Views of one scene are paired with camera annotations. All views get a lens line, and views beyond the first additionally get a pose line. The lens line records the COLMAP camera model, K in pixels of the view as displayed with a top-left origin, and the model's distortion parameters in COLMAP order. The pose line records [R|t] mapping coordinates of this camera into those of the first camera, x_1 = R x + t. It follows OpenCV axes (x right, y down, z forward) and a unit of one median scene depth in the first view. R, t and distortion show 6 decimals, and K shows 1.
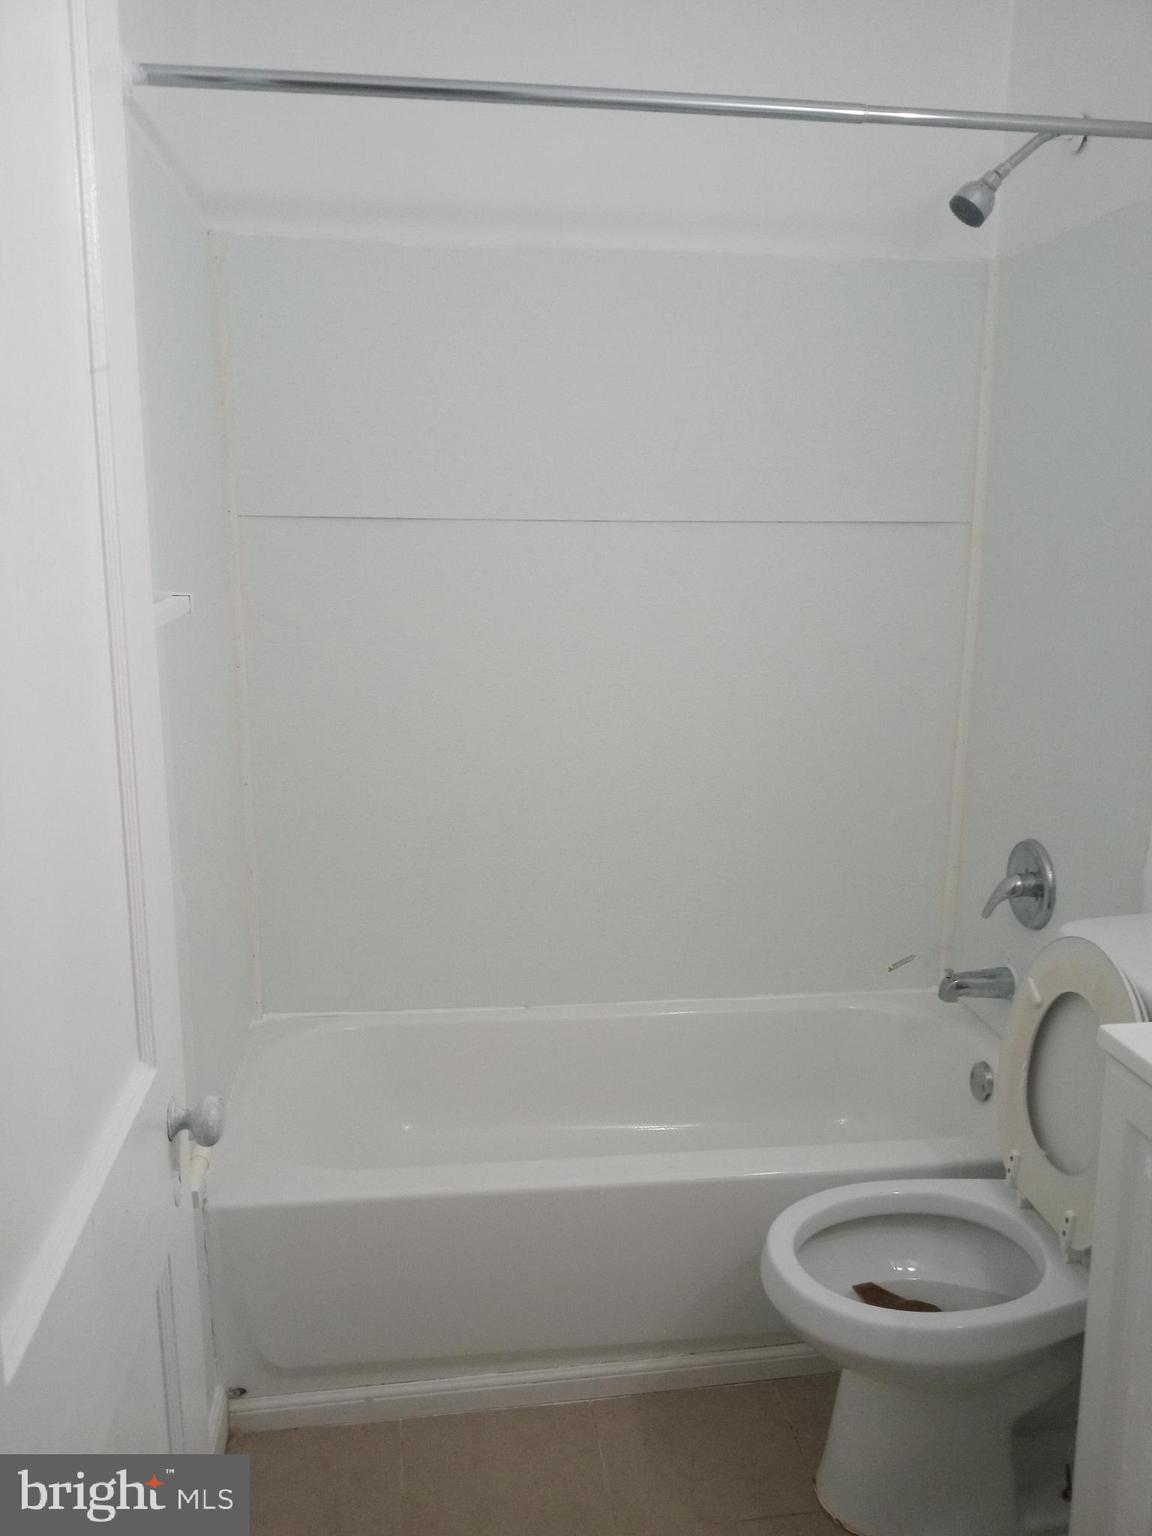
lens RADIAL K [[1252.0, 0, 575.9], [0, 1252.0, 767.9], [0, 0, 1]] dist [-0.005215, -0.004662]
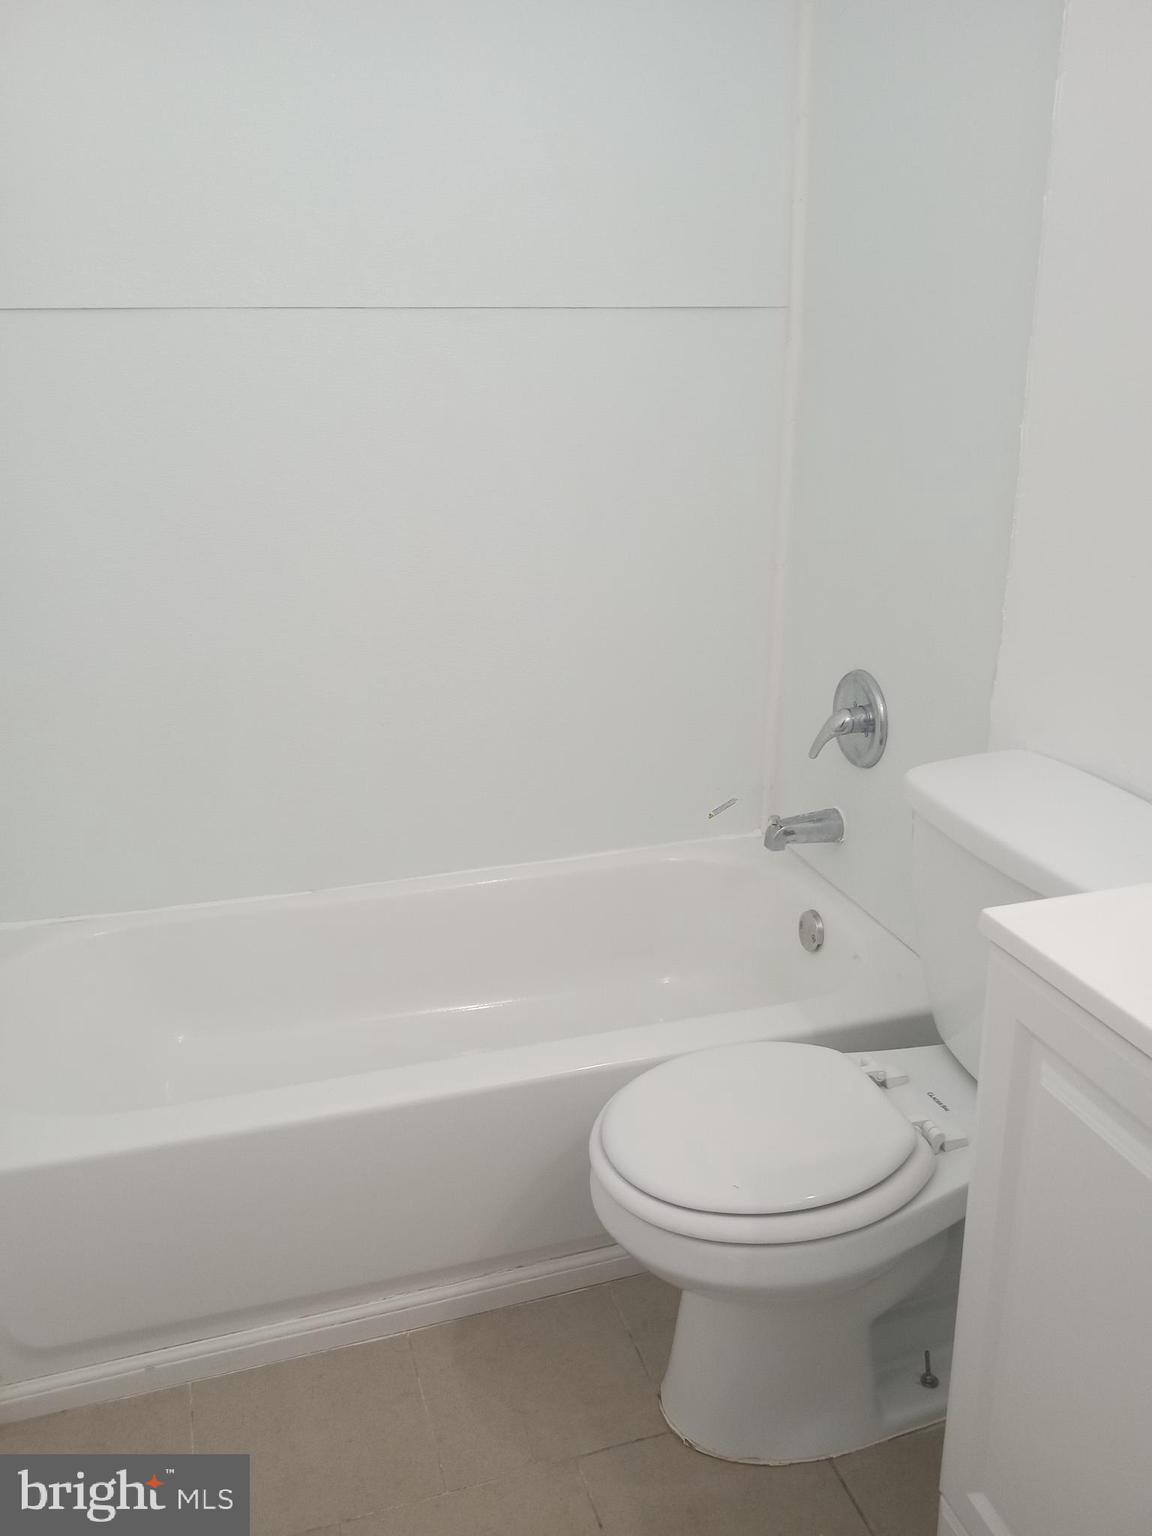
lens RADIAL K [[1252.1, 0, 596.0], [0, 1252.1, 802.9], [0, 0, 1]] dist [0.000867, -0.002443]
pose [[0.984249, -0.071316, 0.161765, 0.020729], [0.045254, 0.986173, 0.159422, -0.001391], [-0.170897, -0.149590, 0.973867, 0.132031]]
